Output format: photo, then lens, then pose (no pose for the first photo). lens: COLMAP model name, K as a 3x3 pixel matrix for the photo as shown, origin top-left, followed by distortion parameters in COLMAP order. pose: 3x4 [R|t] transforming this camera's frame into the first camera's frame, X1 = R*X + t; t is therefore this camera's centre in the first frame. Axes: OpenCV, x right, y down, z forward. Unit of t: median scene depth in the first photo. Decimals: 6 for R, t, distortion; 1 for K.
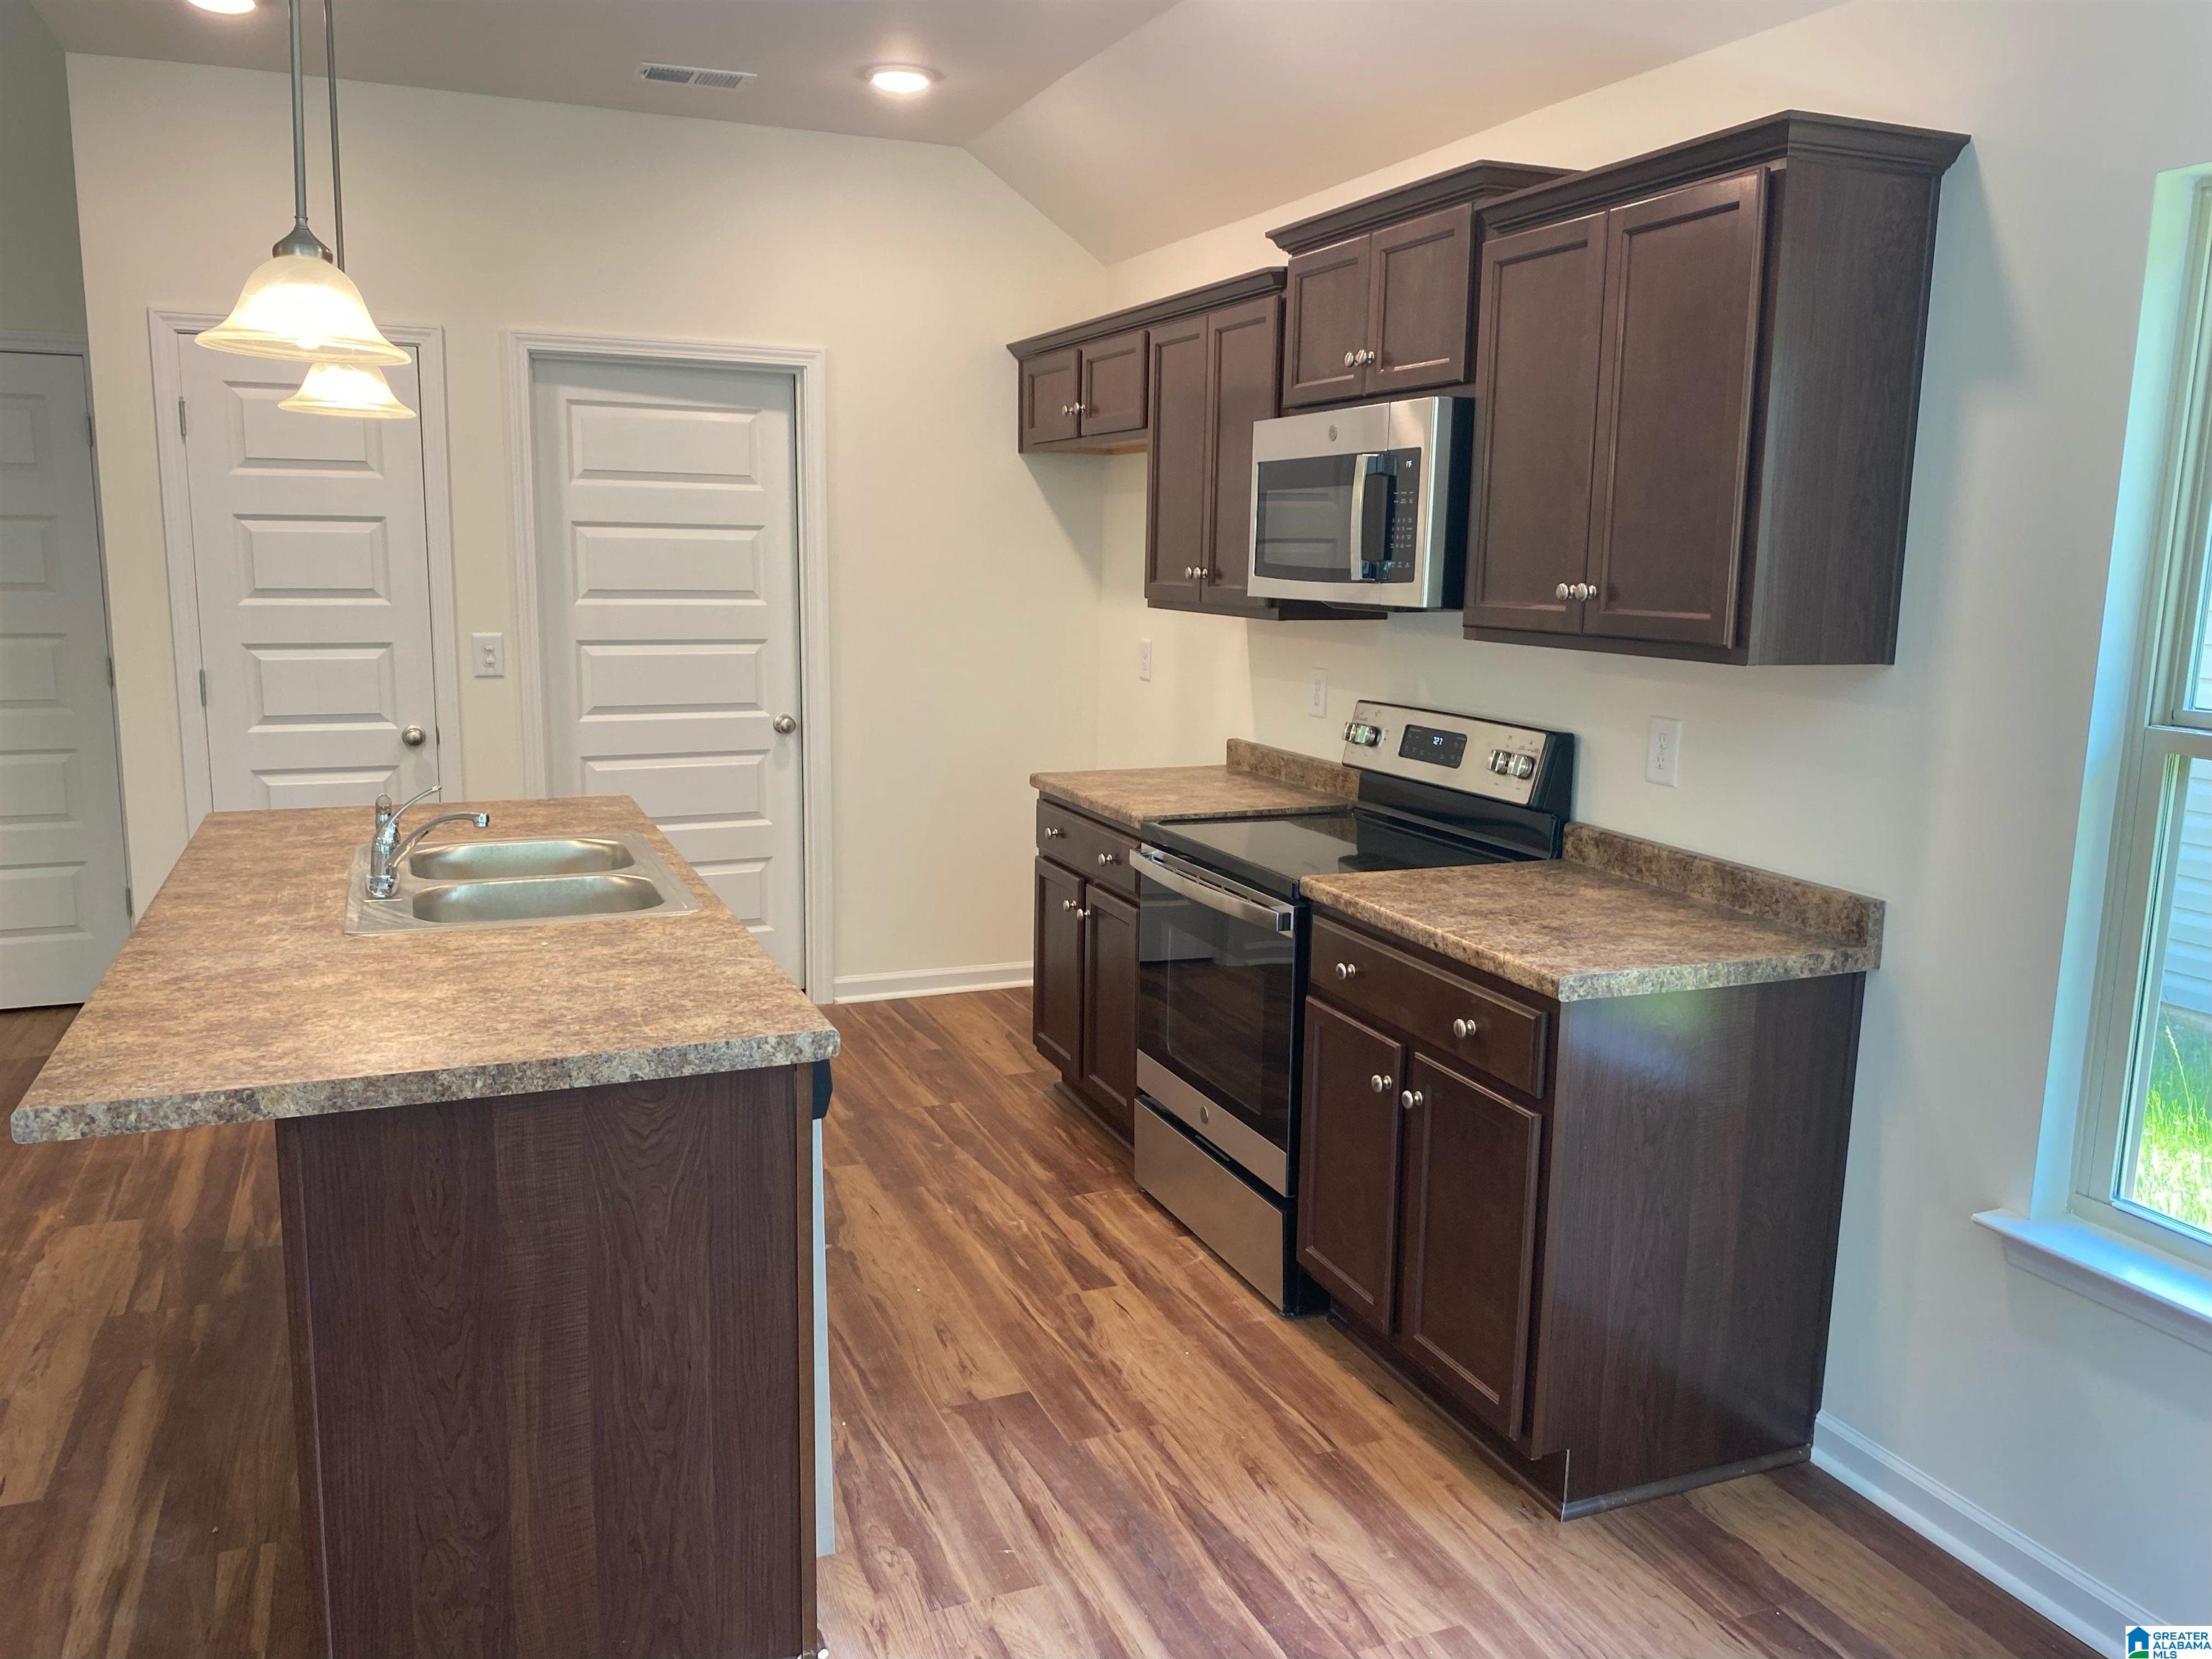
lens RADIAL K [[1687.6, 0, 1112.6], [0, 1687.6, 836.6], [0, 0, 1]] dist [0.031959, -0.017139]
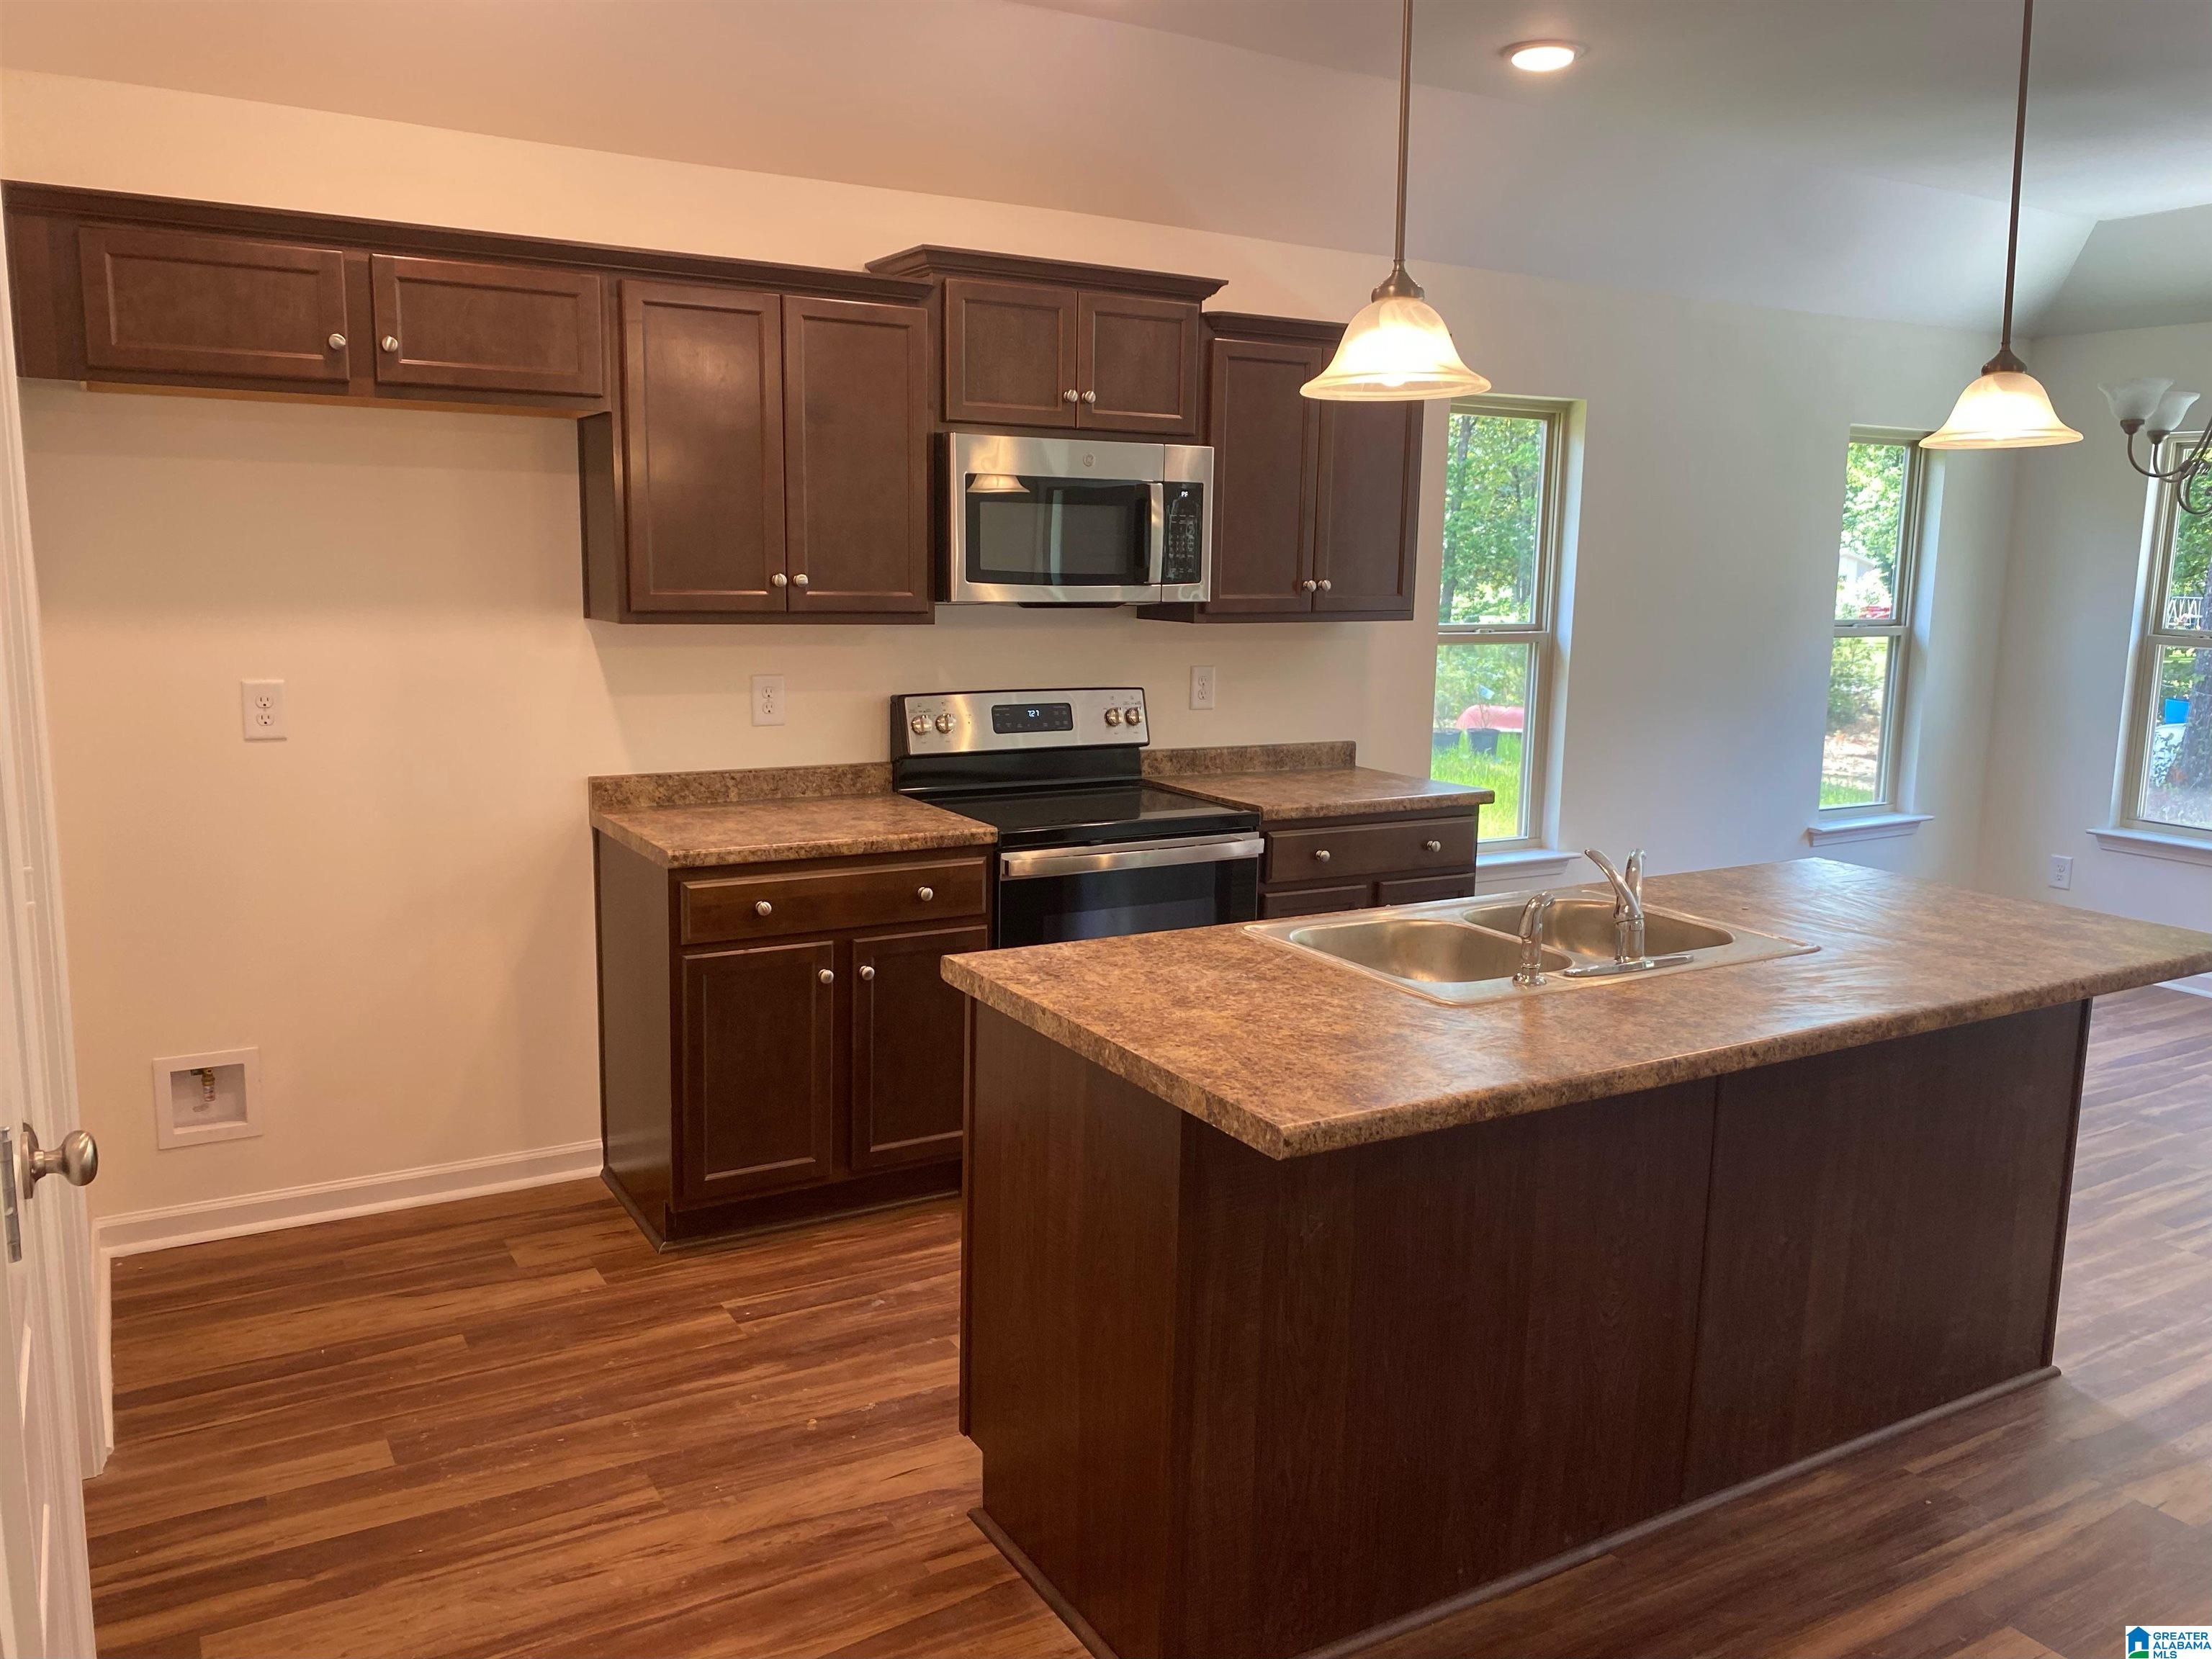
lens RADIAL K [[1687.6, 0, 1103.3], [0, 1687.6, 842.3], [0, 0, 1]] dist [0.031959, -0.017139]
pose [[-0.139846, -0.210147, 0.967616, -0.977735], [0.134322, 0.964160, 0.228809, -0.231823], [-0.981020, 0.161970, -0.106606, 1.072052]]
